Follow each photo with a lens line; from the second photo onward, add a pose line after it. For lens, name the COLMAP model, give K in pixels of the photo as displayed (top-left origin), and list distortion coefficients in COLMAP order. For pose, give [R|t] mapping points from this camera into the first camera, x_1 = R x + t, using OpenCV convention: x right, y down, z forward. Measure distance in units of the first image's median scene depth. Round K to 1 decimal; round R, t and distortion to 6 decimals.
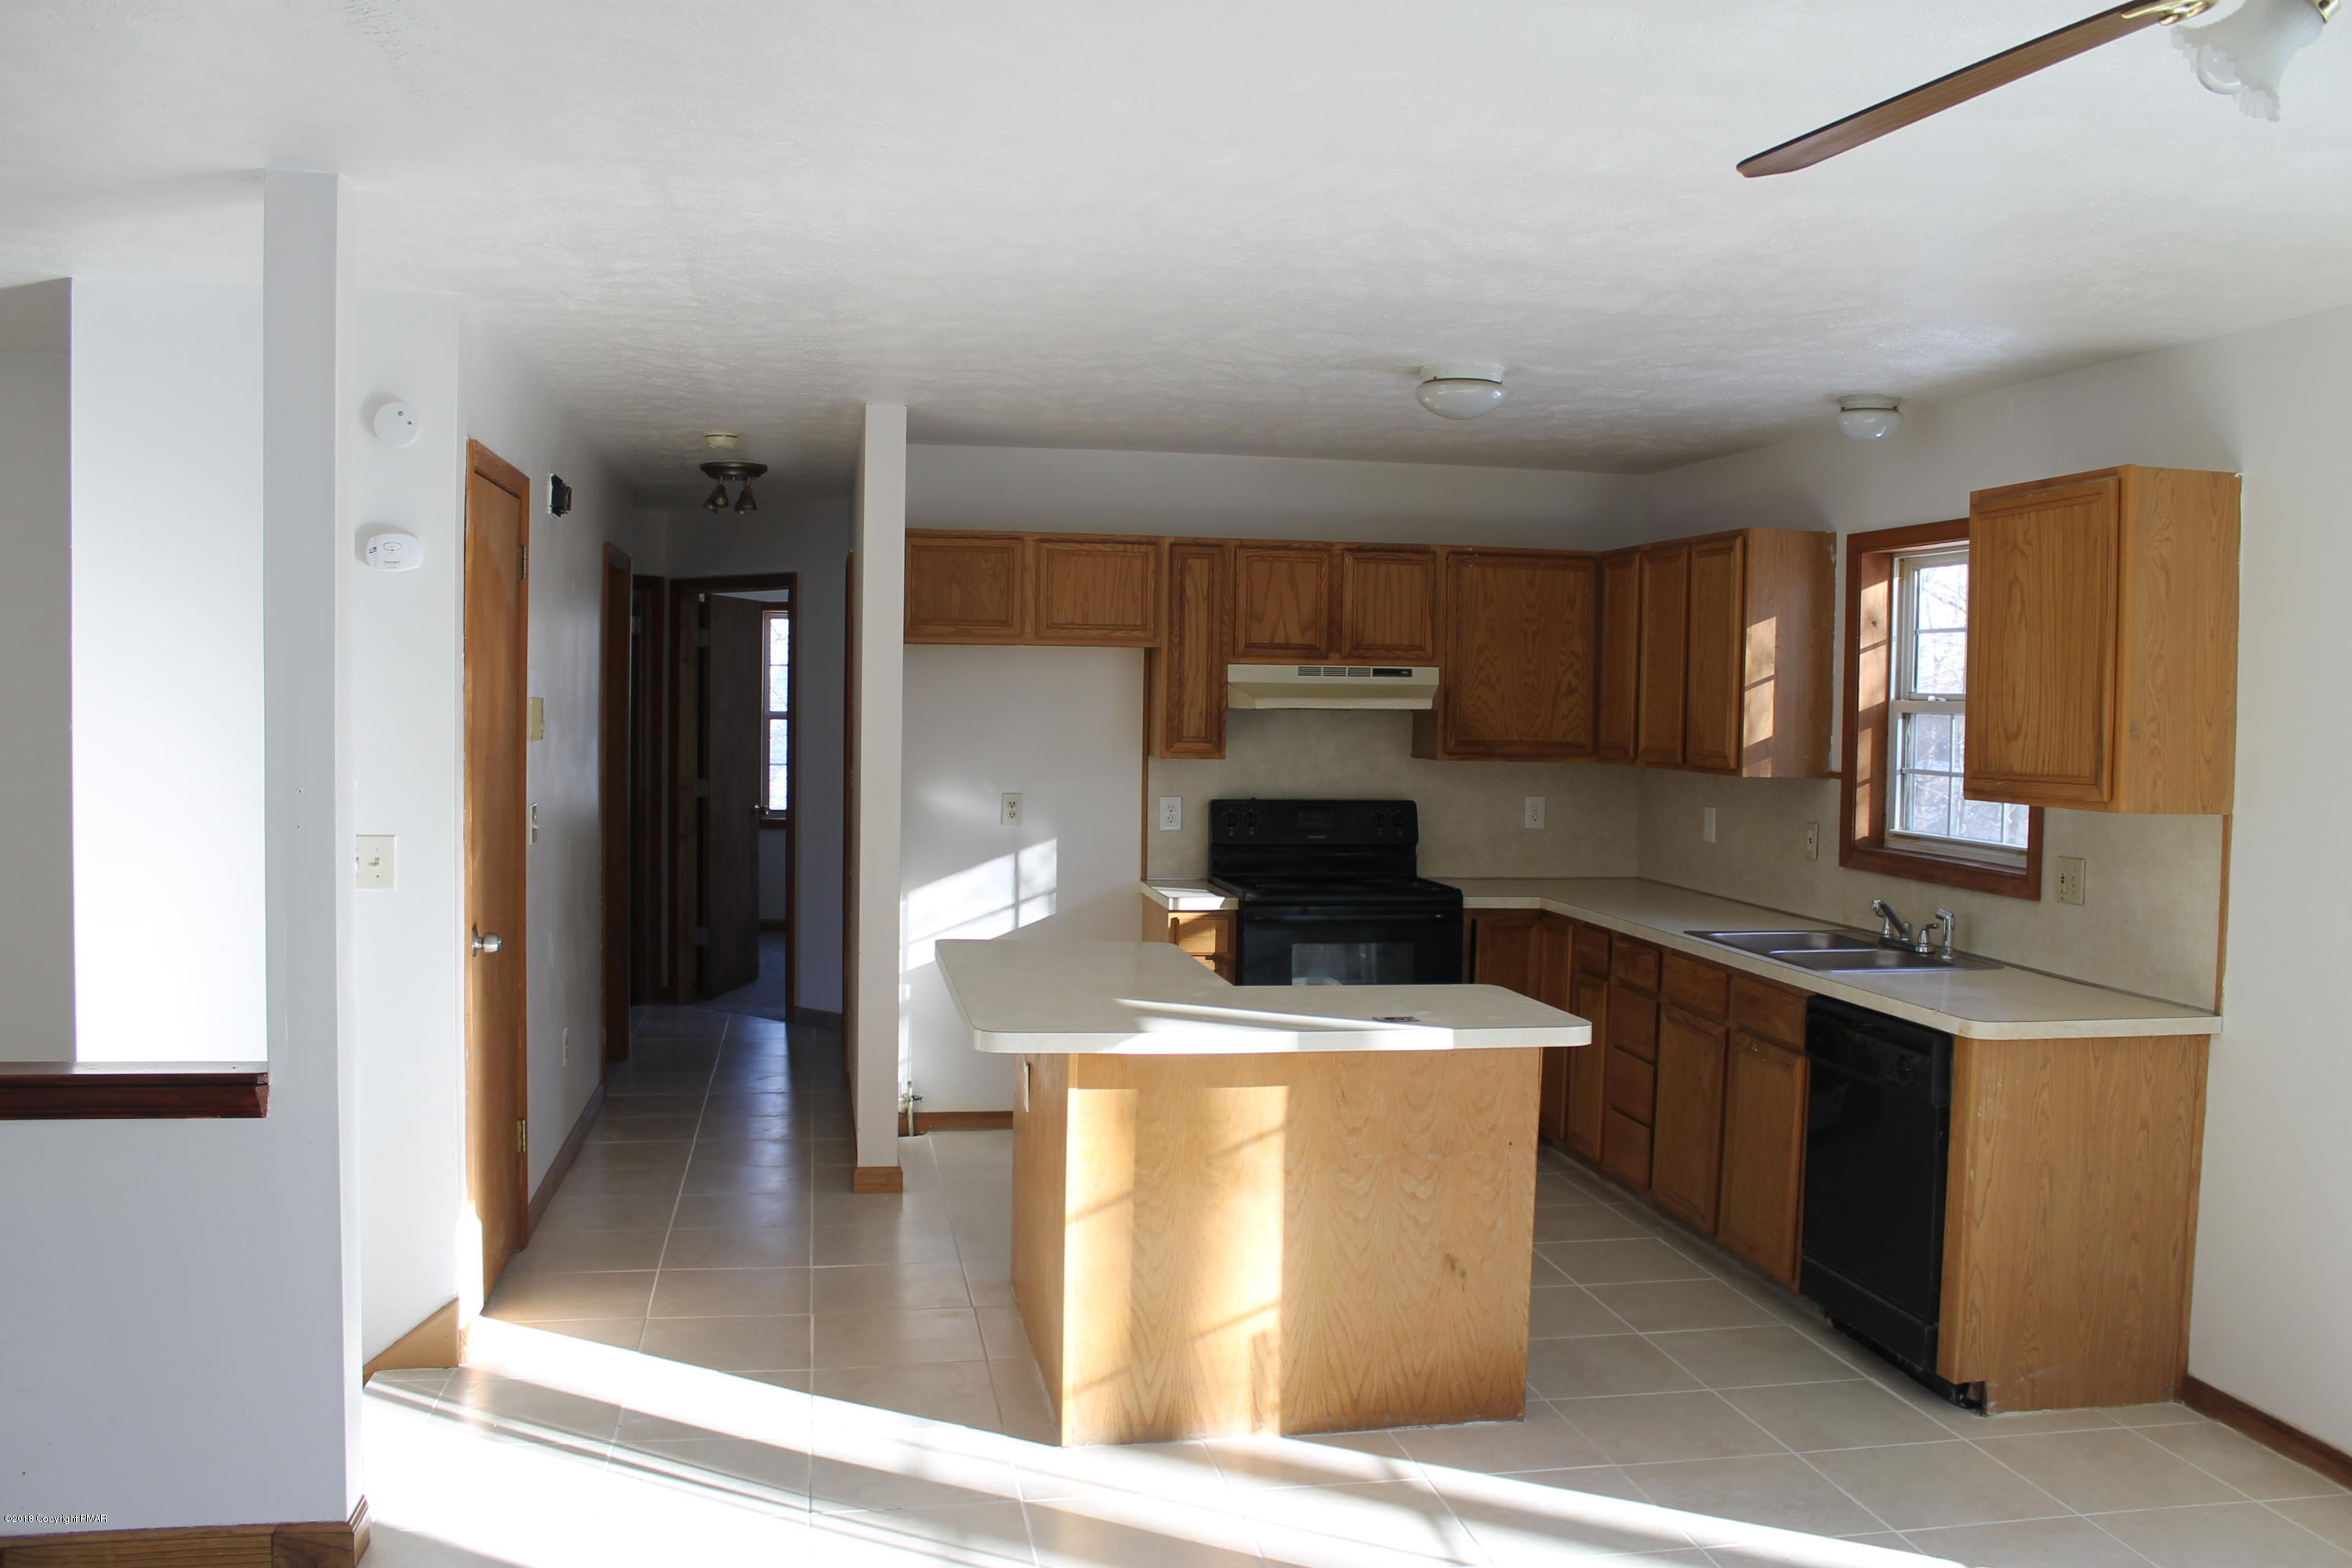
lens RADIAL K [[2004.1, 0, 1176.0], [0, 2004.1, 784.0], [0, 0, 1]] dist [-0.184185, 0.134284]
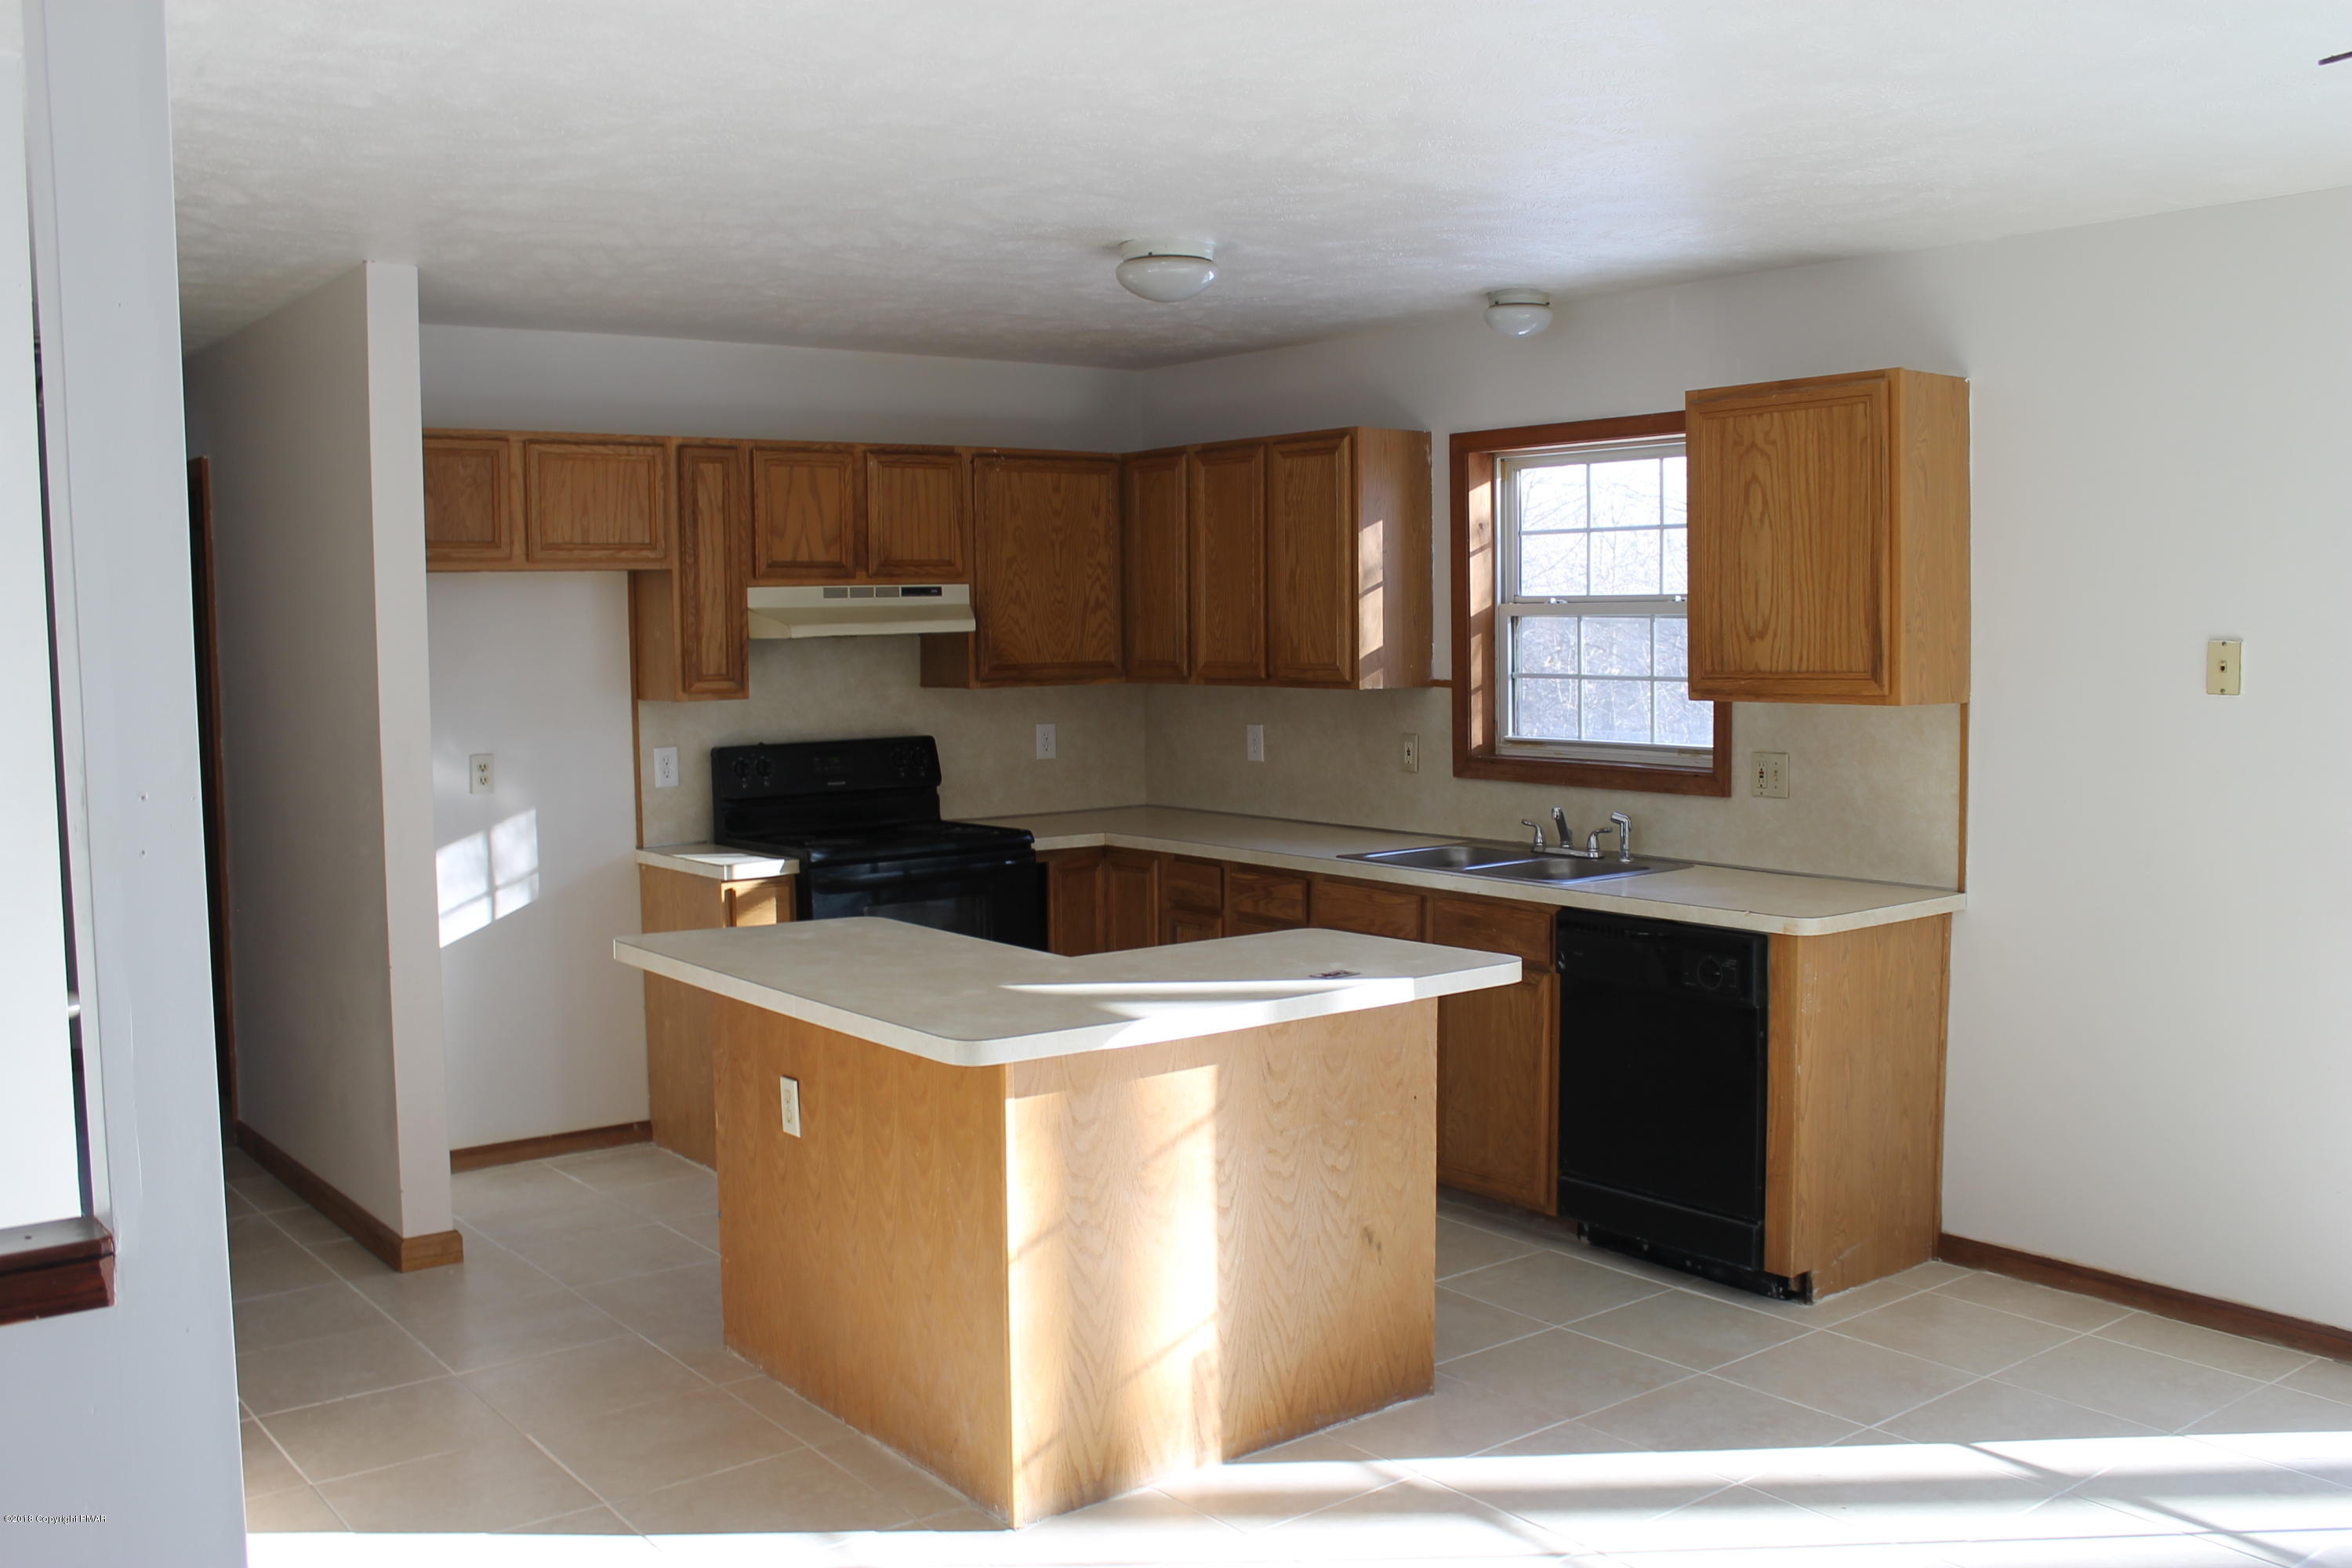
lens RADIAL K [[2139.7, 0, 1176.0], [0, 2139.7, 784.0], [0, 0, 1]] dist [-0.147868, -0.001094]
pose [[0.883325, -0.065911, 0.464105, -0.285678], [0.050030, 0.997666, 0.046464, -0.011086], [-0.466084, -0.017824, 0.884561, 0.138424]]
